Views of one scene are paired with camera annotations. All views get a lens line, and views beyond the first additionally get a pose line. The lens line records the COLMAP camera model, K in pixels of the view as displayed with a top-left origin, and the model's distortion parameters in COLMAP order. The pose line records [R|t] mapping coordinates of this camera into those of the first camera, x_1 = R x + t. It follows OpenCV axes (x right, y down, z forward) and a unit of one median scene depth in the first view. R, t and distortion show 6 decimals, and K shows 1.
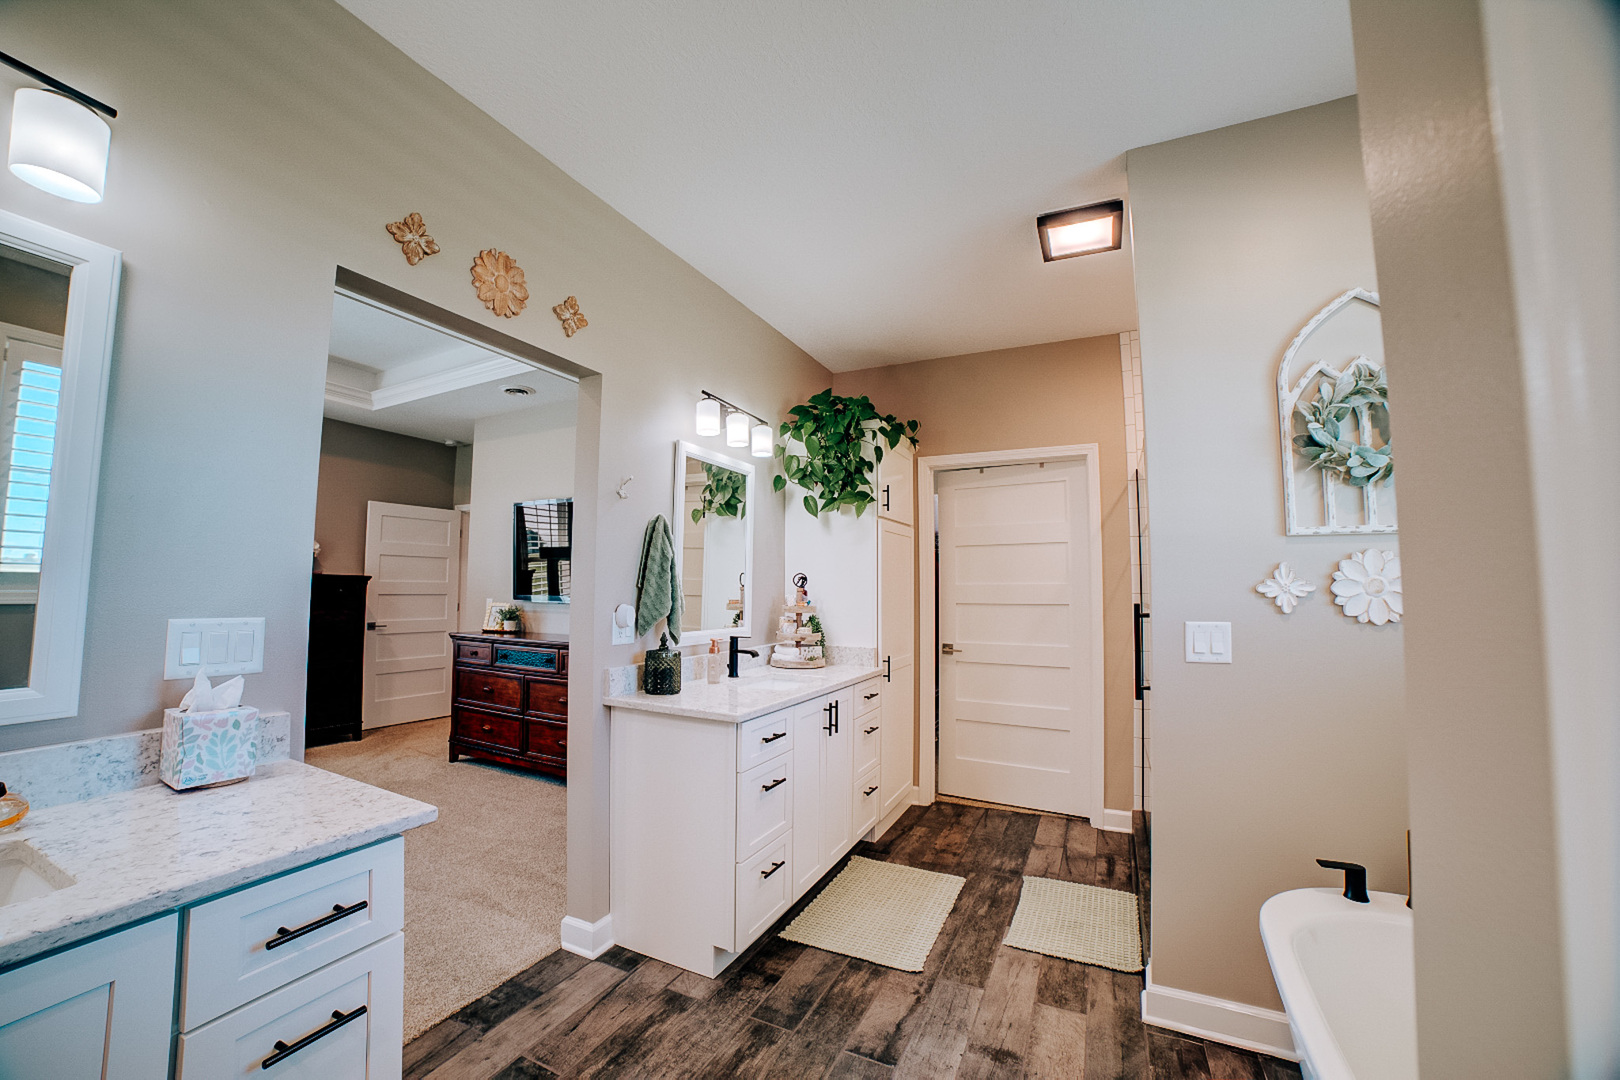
lens RADIAL K [[637.1, 0, 789.0], [0, 637.1, 541.5], [0, 0, 1]] dist [-0.111560, 0.036157]
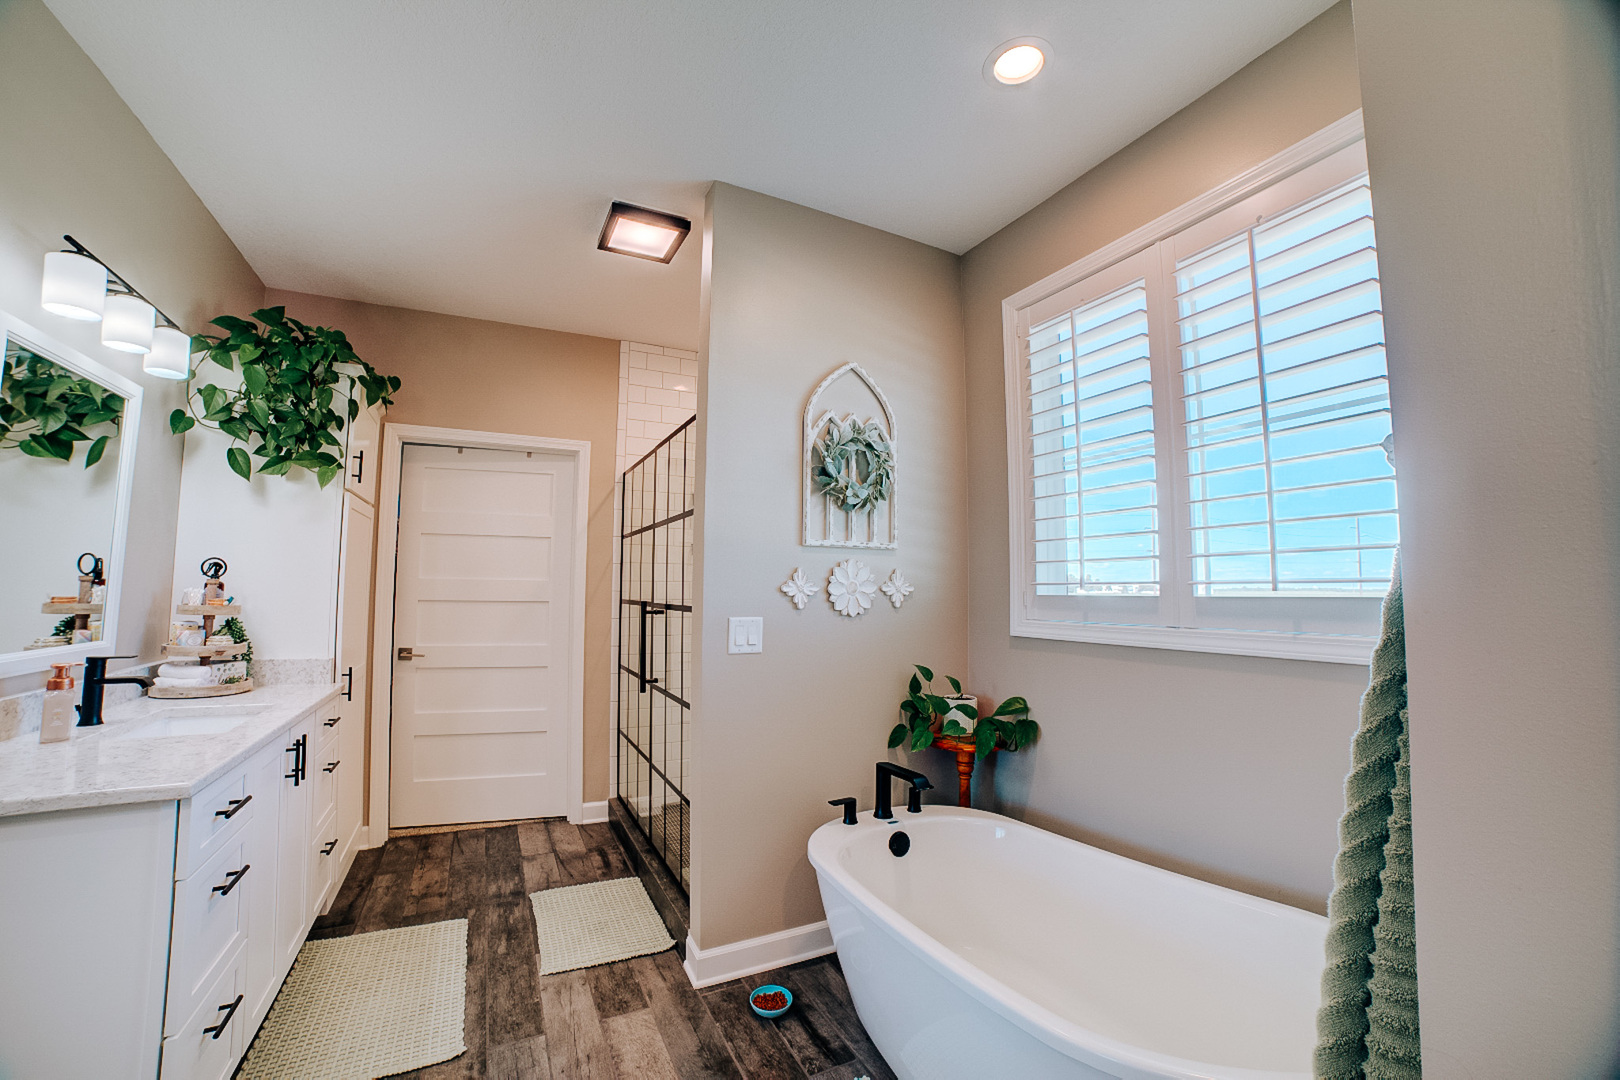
lens RADIAL K [[637.1, 0, 789.0], [0, 637.1, 541.5], [0, 0, 1]] dist [-0.111560, 0.036157]
pose [[0.602506, 0.058858, 0.795941, -0.133707], [-0.063806, 0.997637, -0.025474, 0.010145], [-0.795560, -0.035437, 0.604838, 0.135991]]
